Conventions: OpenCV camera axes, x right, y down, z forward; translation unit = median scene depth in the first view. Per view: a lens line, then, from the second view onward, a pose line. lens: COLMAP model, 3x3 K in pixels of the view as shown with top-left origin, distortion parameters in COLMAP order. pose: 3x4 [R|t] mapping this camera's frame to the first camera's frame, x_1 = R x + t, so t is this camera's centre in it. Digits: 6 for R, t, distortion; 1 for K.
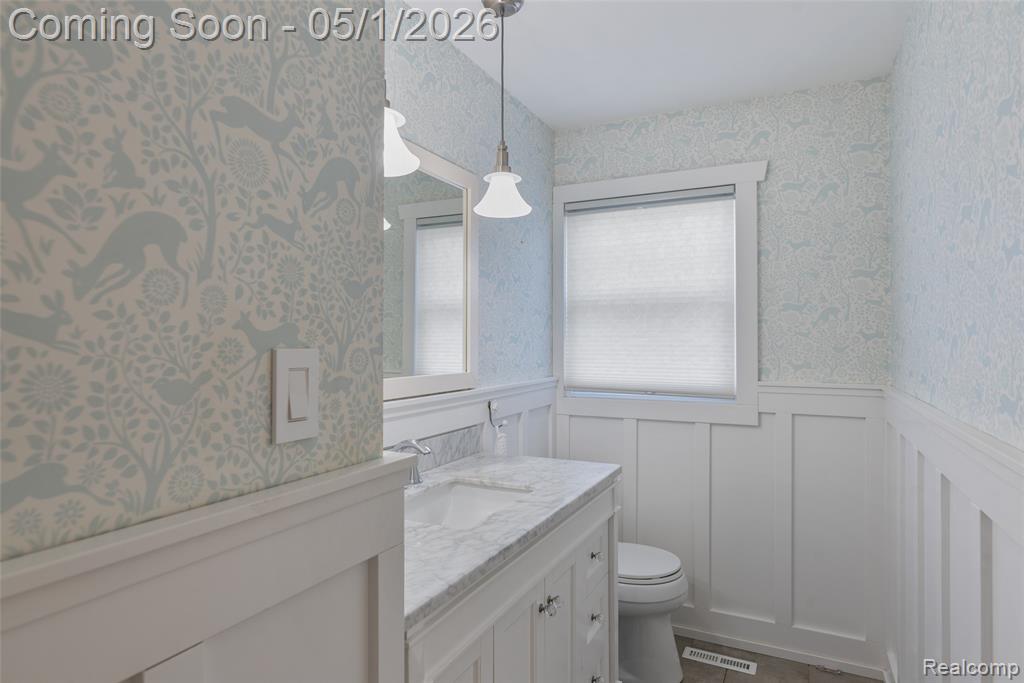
lens RADIAL K [[597.2, 0, 506.5], [0, 597.2, 336.7], [0, 0, 1]] dist [-0.007102, 0.000008]
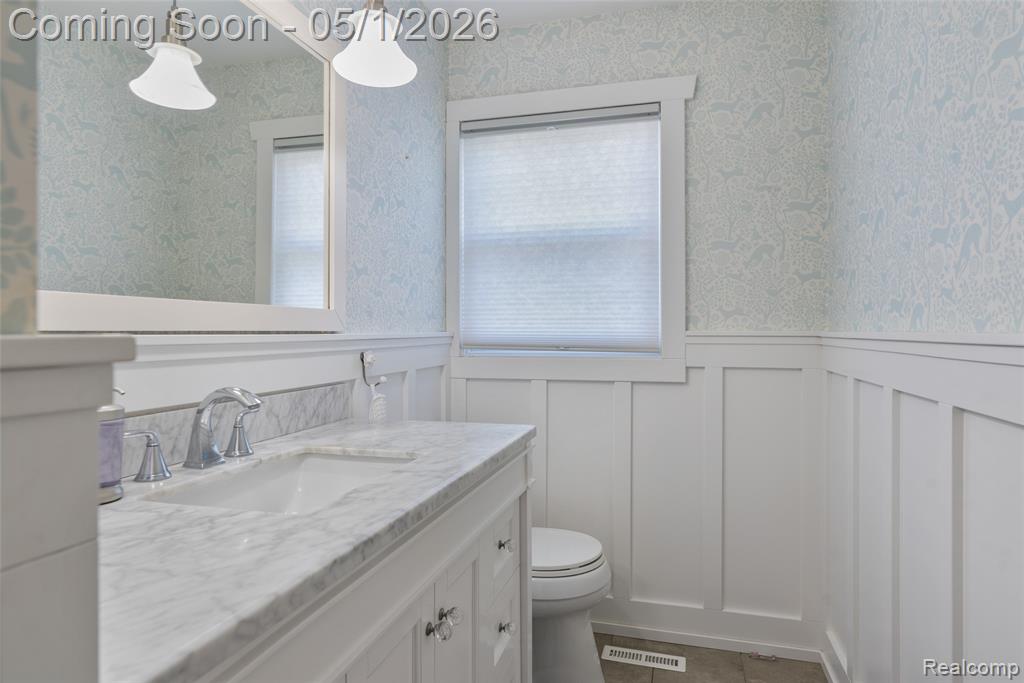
lens RADIAL K [[597.2, 0, 519.1], [0, 597.2, 338.6], [0, 0, 1]] dist [-0.007102, 0.000008]
pose [[0.980174, -0.001594, 0.198130, 0.015464], [-0.000828, 0.999926, 0.012142, 0.077098], [-0.198135, -0.012066, 0.980100, 0.206841]]
